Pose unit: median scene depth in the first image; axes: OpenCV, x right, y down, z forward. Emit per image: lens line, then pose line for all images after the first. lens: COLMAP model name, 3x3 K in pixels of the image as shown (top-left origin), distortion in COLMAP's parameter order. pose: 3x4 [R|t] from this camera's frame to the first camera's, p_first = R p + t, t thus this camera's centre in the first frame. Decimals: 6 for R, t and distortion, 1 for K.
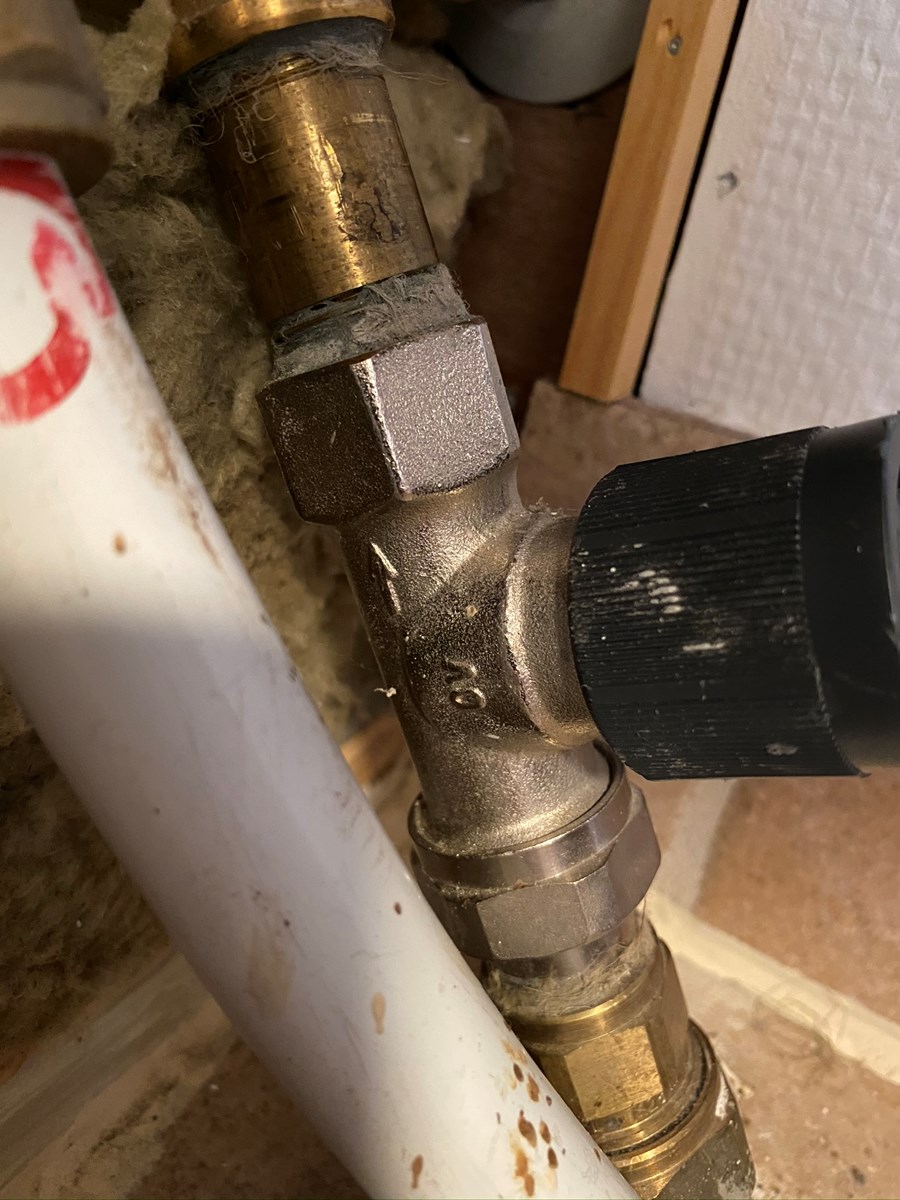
lens RADIAL K [[902.4, 0, 450.0], [0, 902.4, 600.0], [0, 0, 1]] dist [-0.013787, 0.002871]
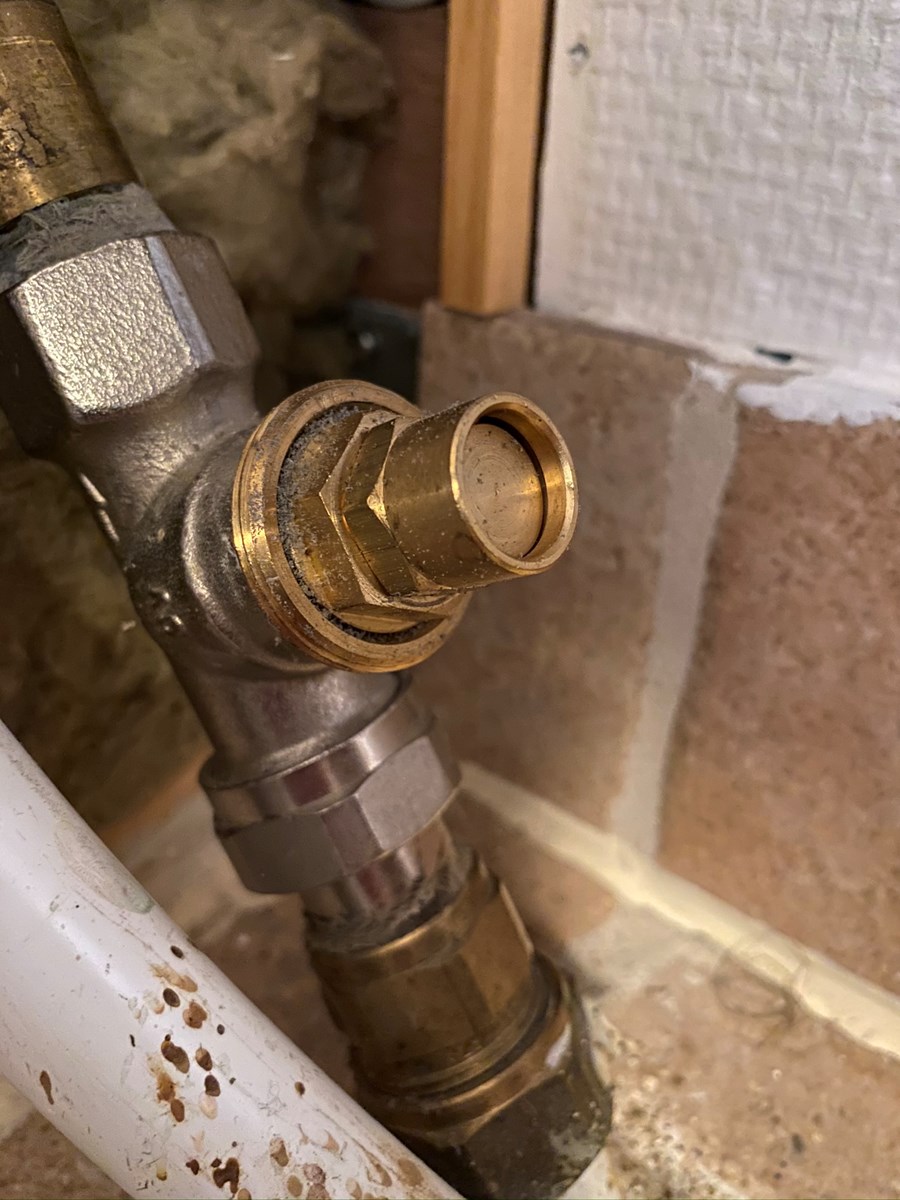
lens RADIAL K [[914.8, 0, 450.0], [0, 914.8, 600.0], [0, 0, 1]] dist [-0.029976, 0.008907]
pose [[0.978669, -0.054104, -0.198189, 0.328269], [0.061533, 0.997608, 0.031511, 0.044065], [0.196010, -0.043034, 0.979657, 0.059649]]
